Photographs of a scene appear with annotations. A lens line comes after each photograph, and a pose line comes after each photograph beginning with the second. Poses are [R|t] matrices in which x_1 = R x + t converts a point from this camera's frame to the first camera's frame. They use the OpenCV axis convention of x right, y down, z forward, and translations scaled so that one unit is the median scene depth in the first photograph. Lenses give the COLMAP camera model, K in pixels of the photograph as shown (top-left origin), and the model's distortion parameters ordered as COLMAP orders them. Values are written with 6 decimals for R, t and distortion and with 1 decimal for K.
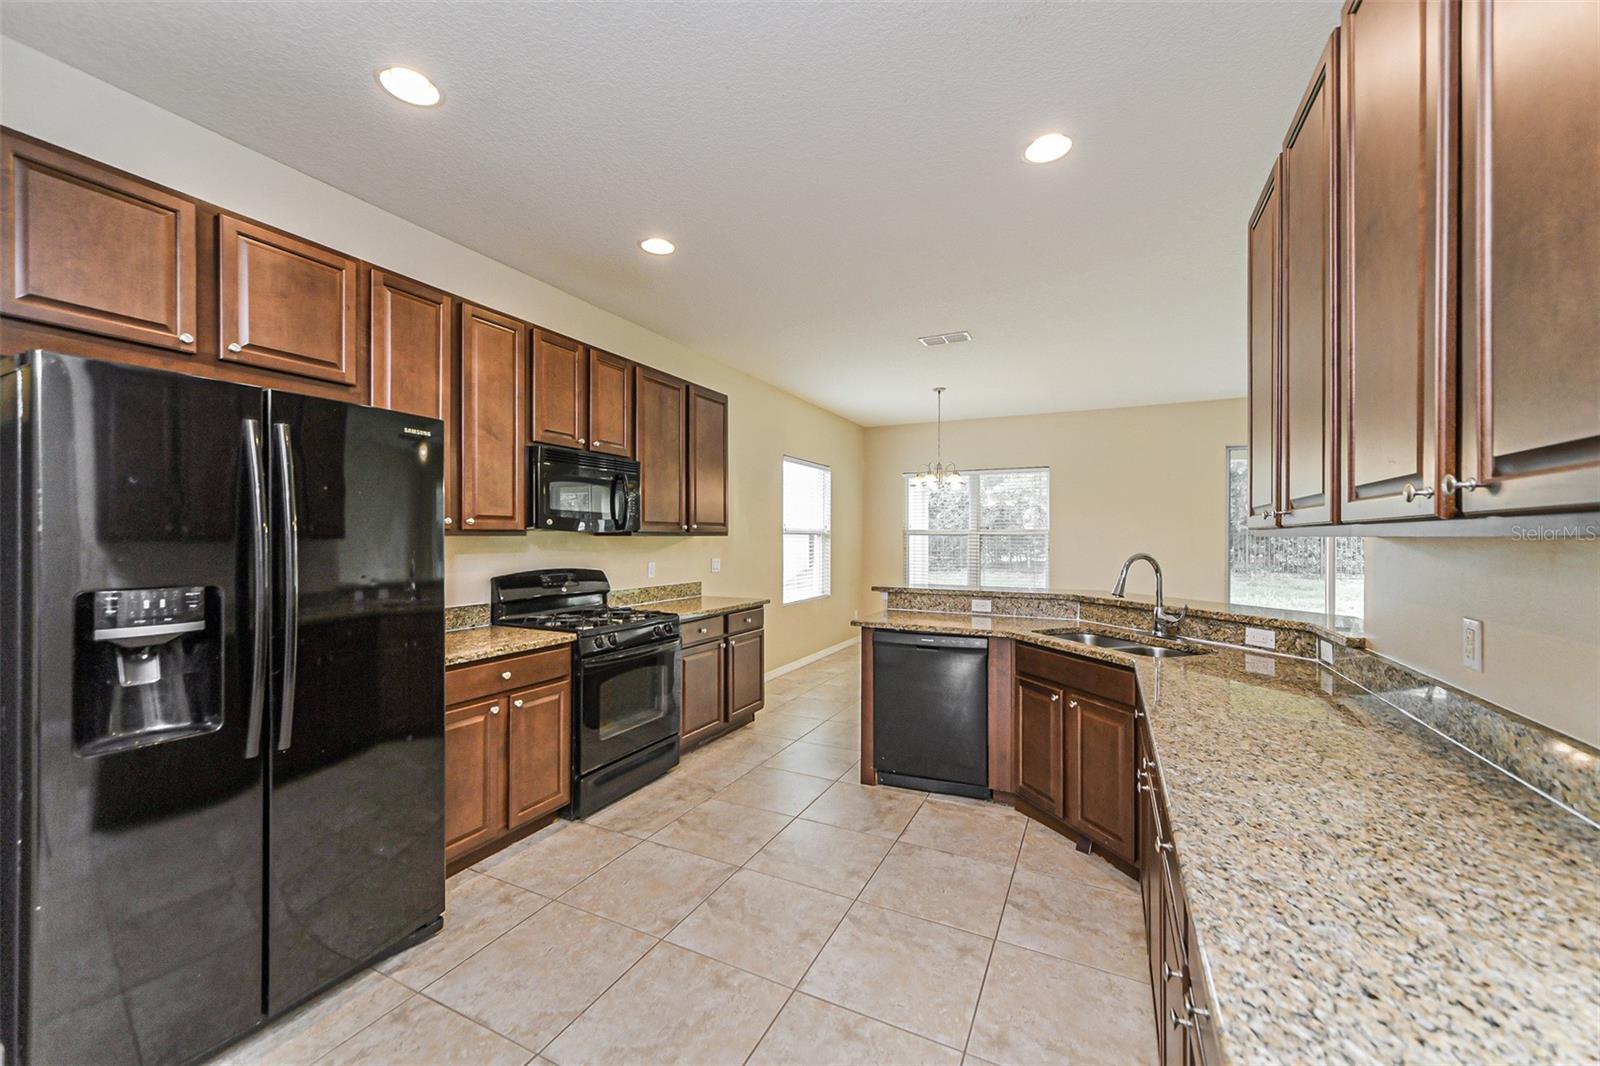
lens RADIAL K [[630.3, 0, 796.5], [0, 630.3, 536.9], [0, 0, 1]] dist [0.001205, 0.000624]
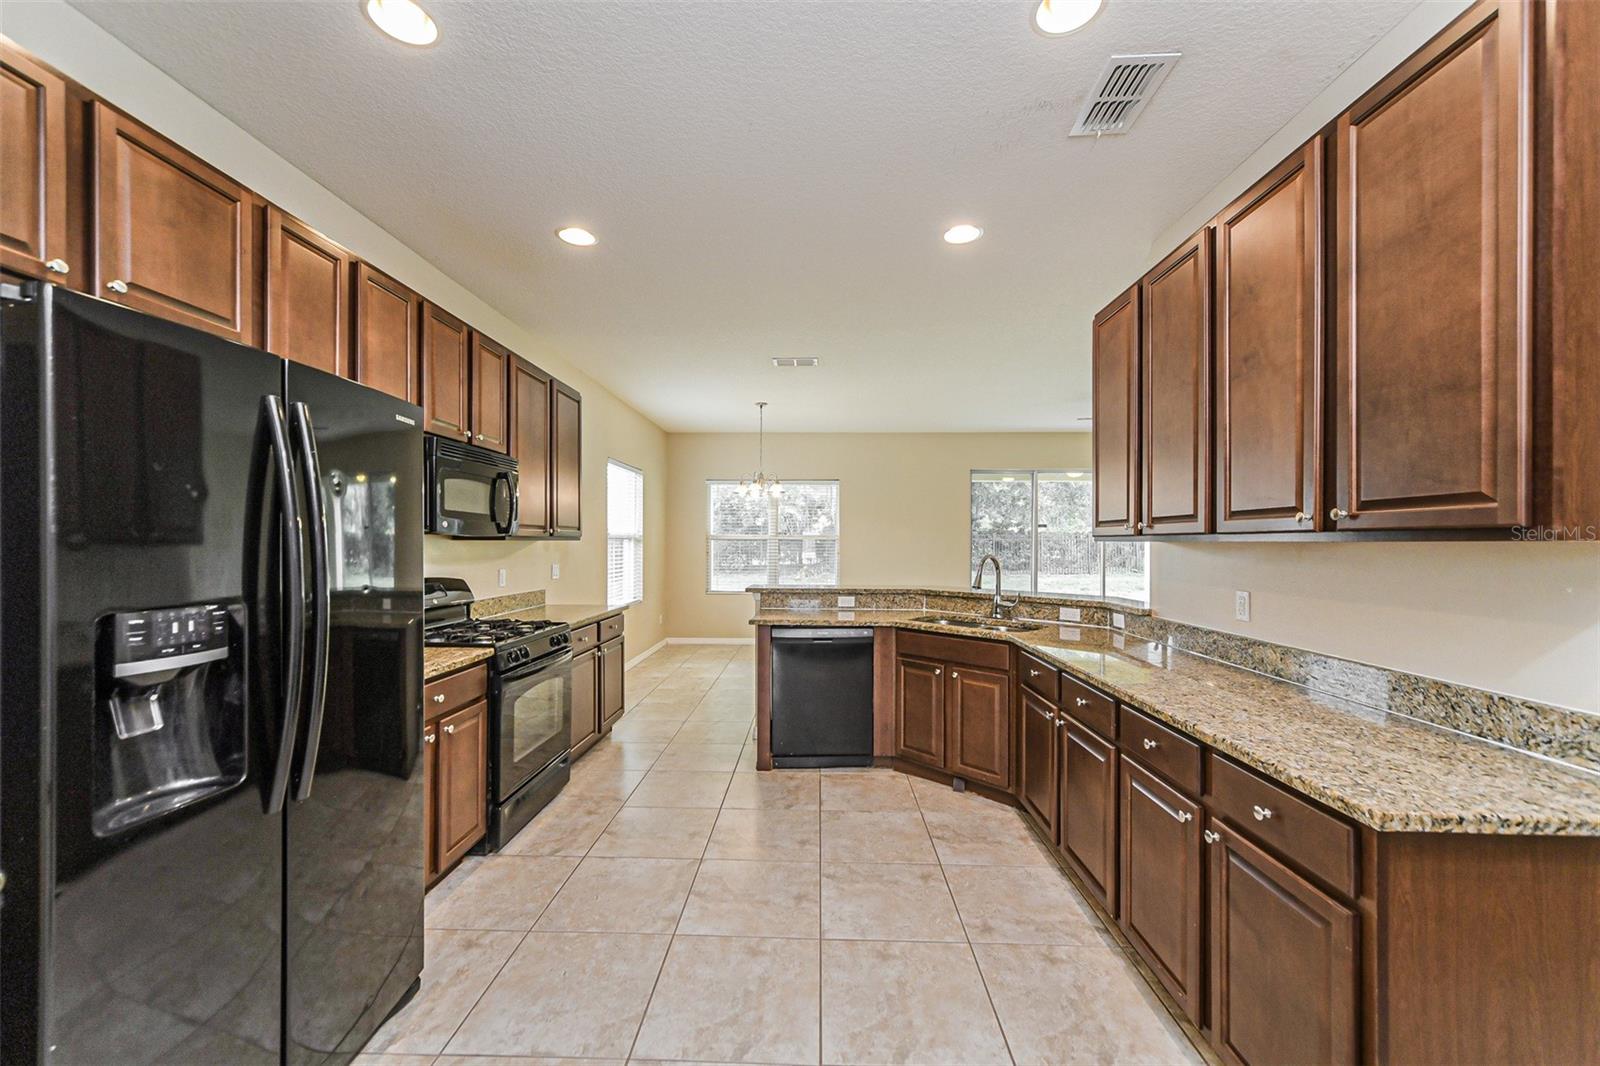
lens RADIAL K [[630.3, 0, 806.8], [0, 630.3, 543.3], [0, 0, 1]] dist [0.001205, 0.000624]
pose [[0.906781, -0.000194, 0.421602, -0.338612], [-0.000866, 0.999997, 0.002324, 0.000275], [-0.421601, -0.002473, 0.906778, -0.013352]]
